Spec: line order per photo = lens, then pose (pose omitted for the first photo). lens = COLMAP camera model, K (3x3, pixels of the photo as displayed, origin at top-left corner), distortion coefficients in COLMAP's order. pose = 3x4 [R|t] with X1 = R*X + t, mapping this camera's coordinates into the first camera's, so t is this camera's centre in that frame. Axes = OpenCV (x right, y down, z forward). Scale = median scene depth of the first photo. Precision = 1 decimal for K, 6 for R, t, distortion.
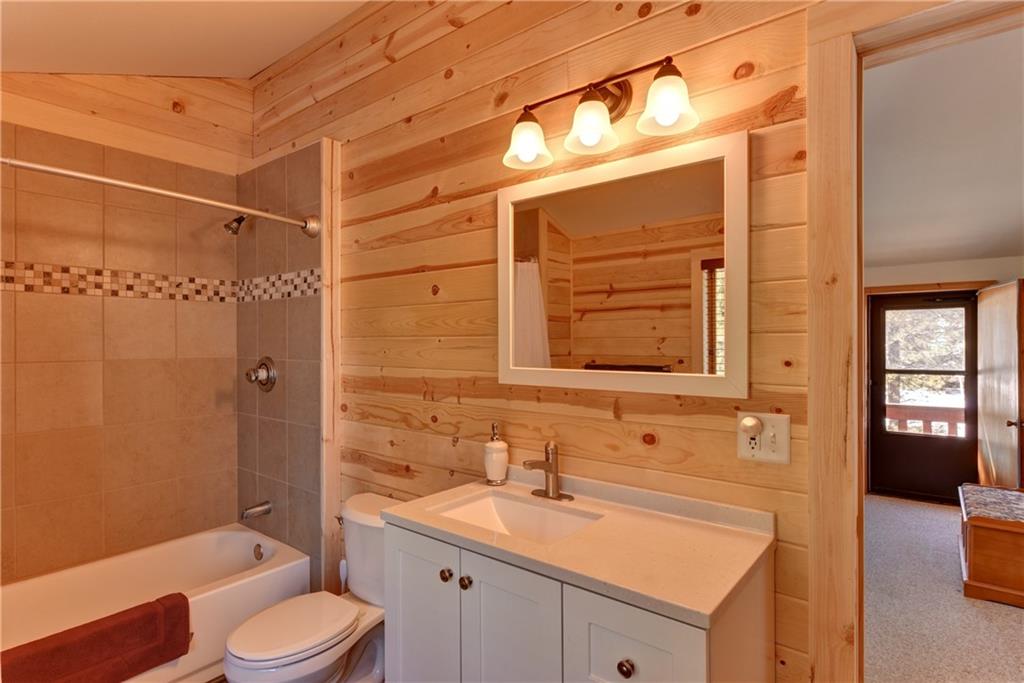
lens RADIAL K [[531.3, 0, 514.3], [0, 531.3, 343.8], [0, 0, 1]] dist [-0.001431, -0.000186]
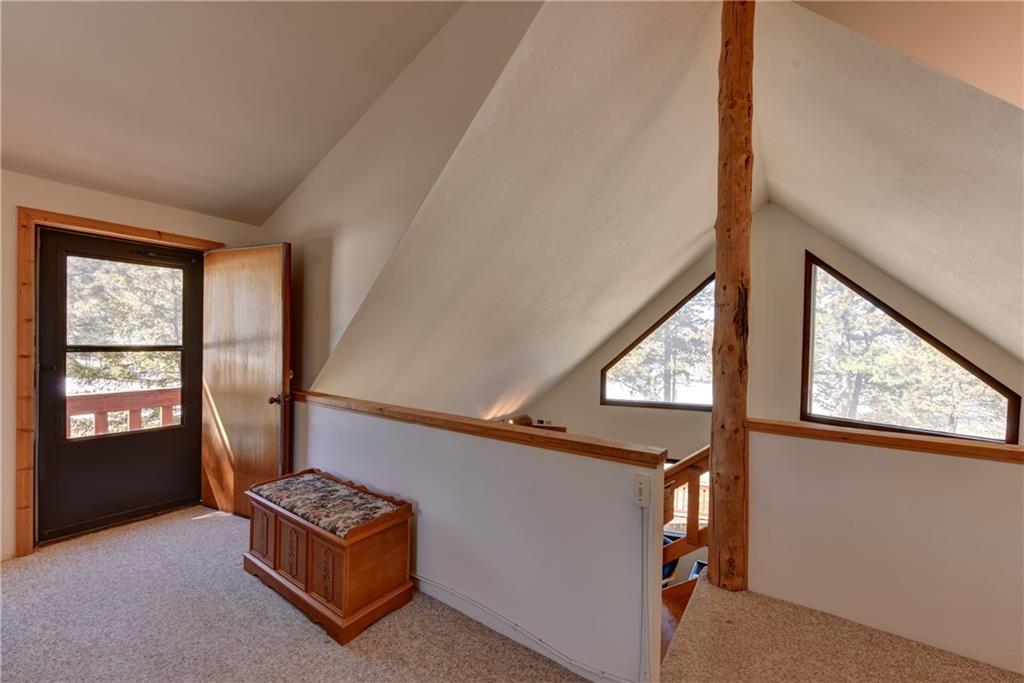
lens RADIAL K [[402.4, 0, 511.4], [0, 402.4, 342.9], [0, 0, 1]] dist [0.000949, -0.000639]
pose [[-0.063903, -0.009532, 0.997911, 0.180643], [-0.023958, 0.999681, 0.008014, 0.029949], [-0.997668, -0.023396, -0.064111, 0.520800]]
